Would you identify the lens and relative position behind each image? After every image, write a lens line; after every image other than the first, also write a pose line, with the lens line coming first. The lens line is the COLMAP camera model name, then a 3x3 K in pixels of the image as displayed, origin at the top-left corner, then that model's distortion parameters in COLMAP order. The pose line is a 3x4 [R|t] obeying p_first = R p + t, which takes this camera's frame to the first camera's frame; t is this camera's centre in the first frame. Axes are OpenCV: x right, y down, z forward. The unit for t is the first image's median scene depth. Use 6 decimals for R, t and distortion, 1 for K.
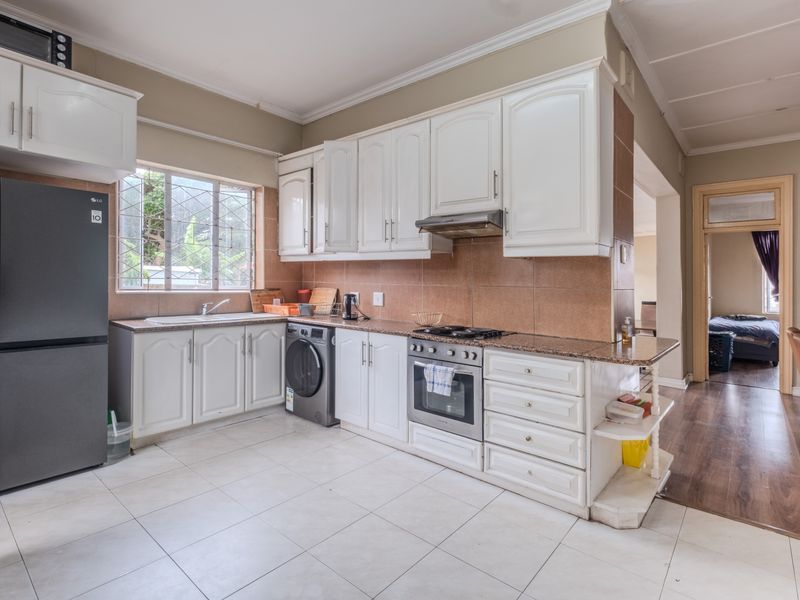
lens RADIAL K [[414.4, 0, 400.2], [0, 414.4, 292.0], [0, 0, 1]] dist [-0.001622, -0.000888]
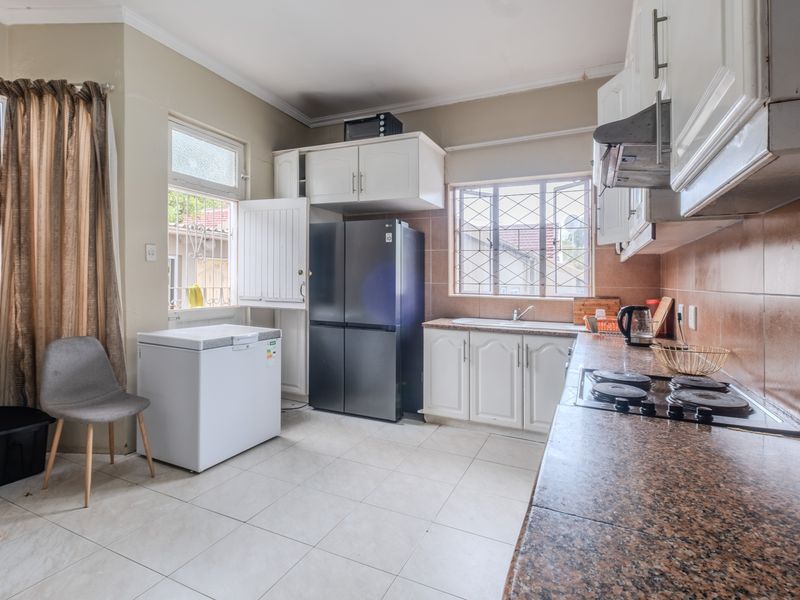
lens RADIAL K [[409.9, 0, 400.0], [0, 409.9, 300.0], [0, 0, 1]] dist [0.002822, -0.000004]
pose [[0.263845, 0.026166, -0.964210, 0.437487], [-0.036411, 0.999190, 0.017151, -0.000584], [0.963878, 0.030583, 0.264584, 0.515863]]
